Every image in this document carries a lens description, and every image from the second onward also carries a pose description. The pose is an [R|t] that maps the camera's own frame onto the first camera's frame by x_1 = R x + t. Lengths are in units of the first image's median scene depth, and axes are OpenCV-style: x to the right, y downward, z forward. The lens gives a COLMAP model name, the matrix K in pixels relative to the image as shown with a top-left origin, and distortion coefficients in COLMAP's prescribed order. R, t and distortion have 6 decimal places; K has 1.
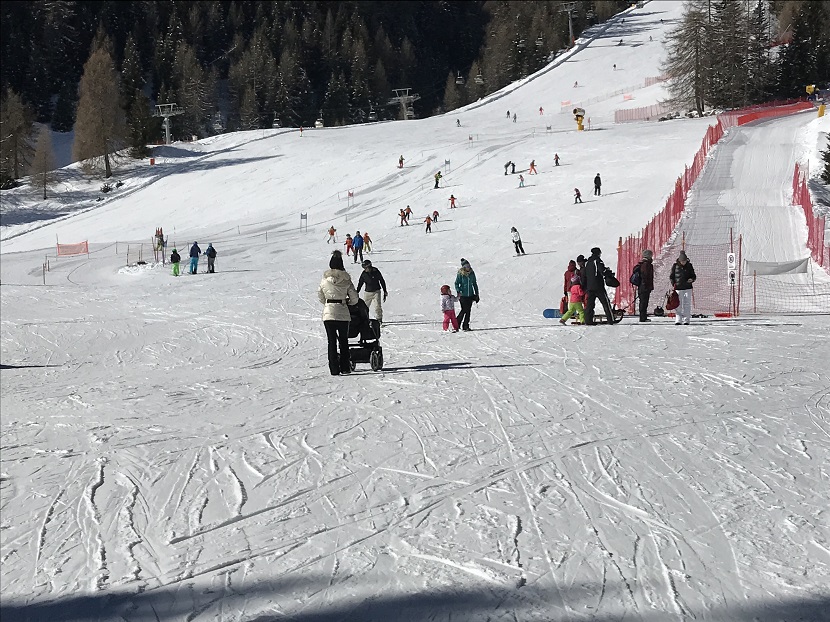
lens RADIAL K [[1470.8, 0, 414.0], [0, 1470.8, 311.8], [0, 0, 1]] dist [-0.085705, 0.000000]
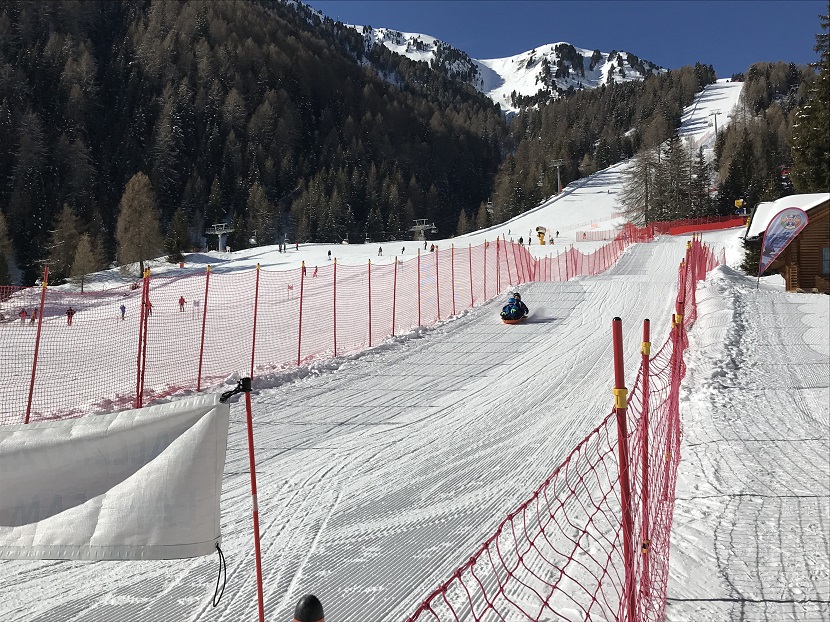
lens RADIAL K [[999.6, 0, 413.1], [0, 999.6, 308.0], [0, 0, 1]] dist [0.004423, 0.000000]
pose [[0.998280, 0.013035, -0.057155, 0.039751], [-0.017420, 0.996887, -0.076899, -0.005917], [0.055975, 0.077762, 0.995399, 0.135443]]
